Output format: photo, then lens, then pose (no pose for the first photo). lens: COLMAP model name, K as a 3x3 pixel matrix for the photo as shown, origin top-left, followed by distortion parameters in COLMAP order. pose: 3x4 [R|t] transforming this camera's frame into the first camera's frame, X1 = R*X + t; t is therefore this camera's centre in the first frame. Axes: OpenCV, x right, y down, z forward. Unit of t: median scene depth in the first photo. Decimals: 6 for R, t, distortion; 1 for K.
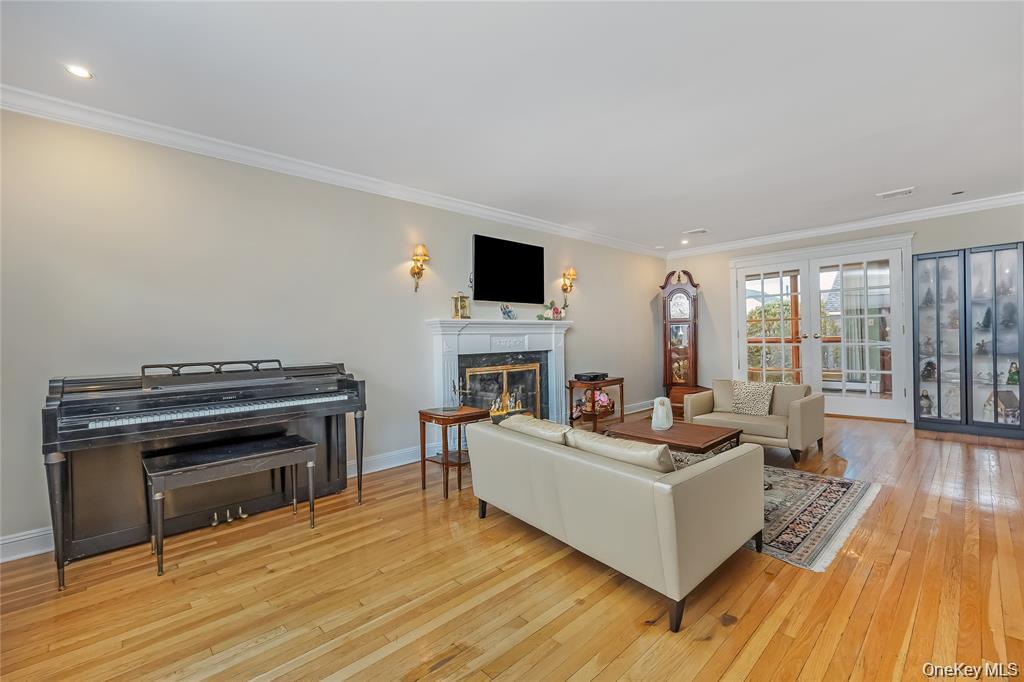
lens RADIAL K [[439.7, 0, 506.5], [0, 439.7, 339.2], [0, 0, 1]] dist [-0.001105, -0.000044]
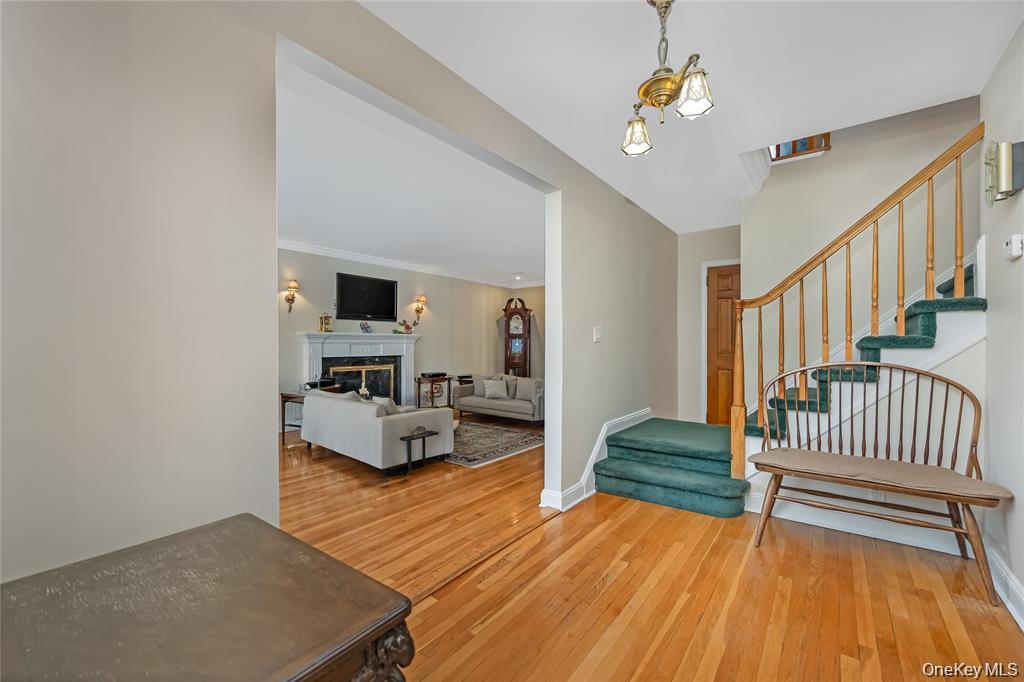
lens RADIAL K [[419.8, 0, 509.1], [0, 419.8, 343.2], [0, 0, 1]] dist [-0.002359, -0.000341]
pose [[0.986196, 0.020699, 0.164280, 0.231315], [-0.019556, 0.999772, -0.008574, -0.009108], [-0.164420, 0.005243, 0.986376, -0.383647]]
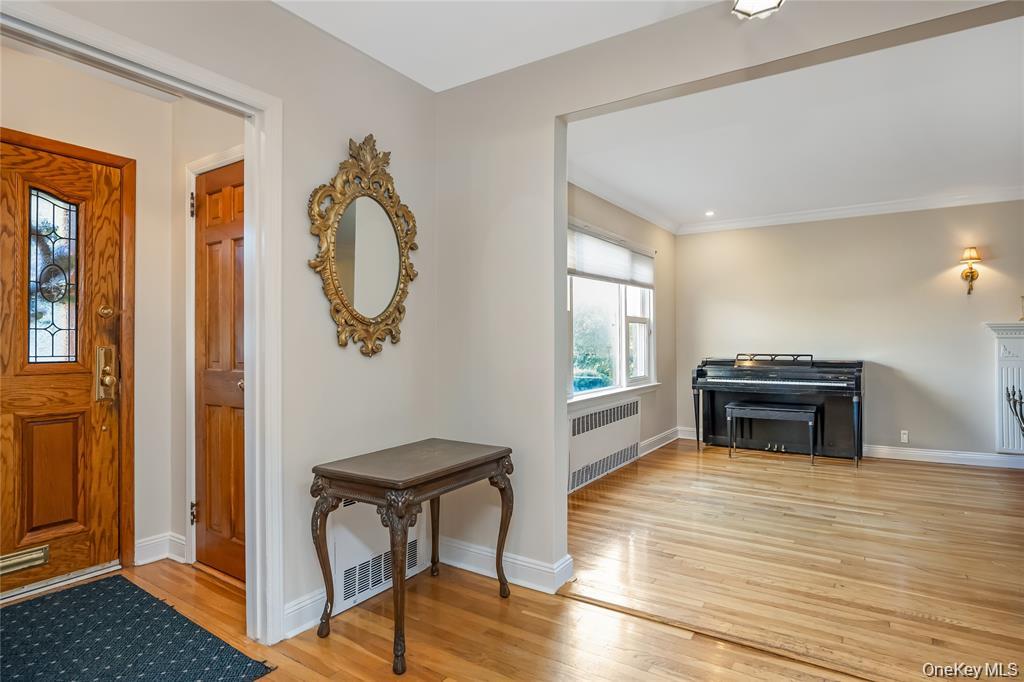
lens RADIAL K [[549.9, 0, 535.8], [0, 549.9, 335.6], [0, 0, 1]] dist [-0.001022, -0.000276]
pose [[0.250973, 0.016503, -0.967853, 0.637830], [-0.002839, 0.999863, 0.016313, -0.027640], [0.967990, -0.001347, 0.250986, -0.221222]]
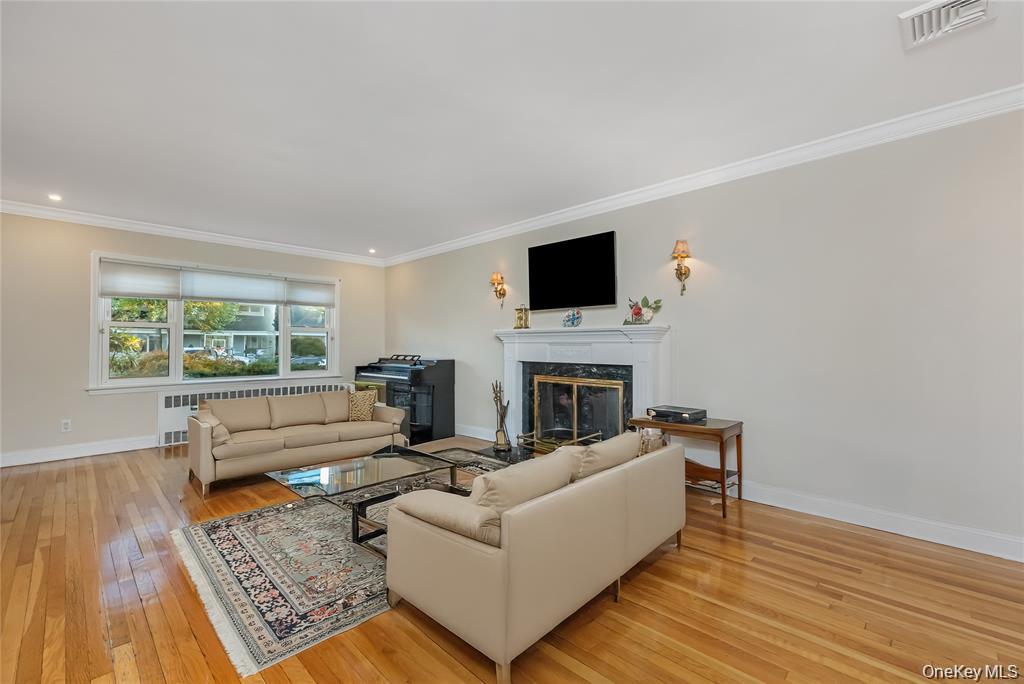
lens RADIAL K [[419.8, 0, 509.1], [0, 419.8, 344.2], [0, 0, 1]] dist [-0.002359, -0.000341]
pose [[0.061725, 0.019056, -0.997911, 0.851779], [-0.004182, 0.999814, 0.018834, -0.024963], [0.998084, 0.003011, 0.061794, 0.813974]]
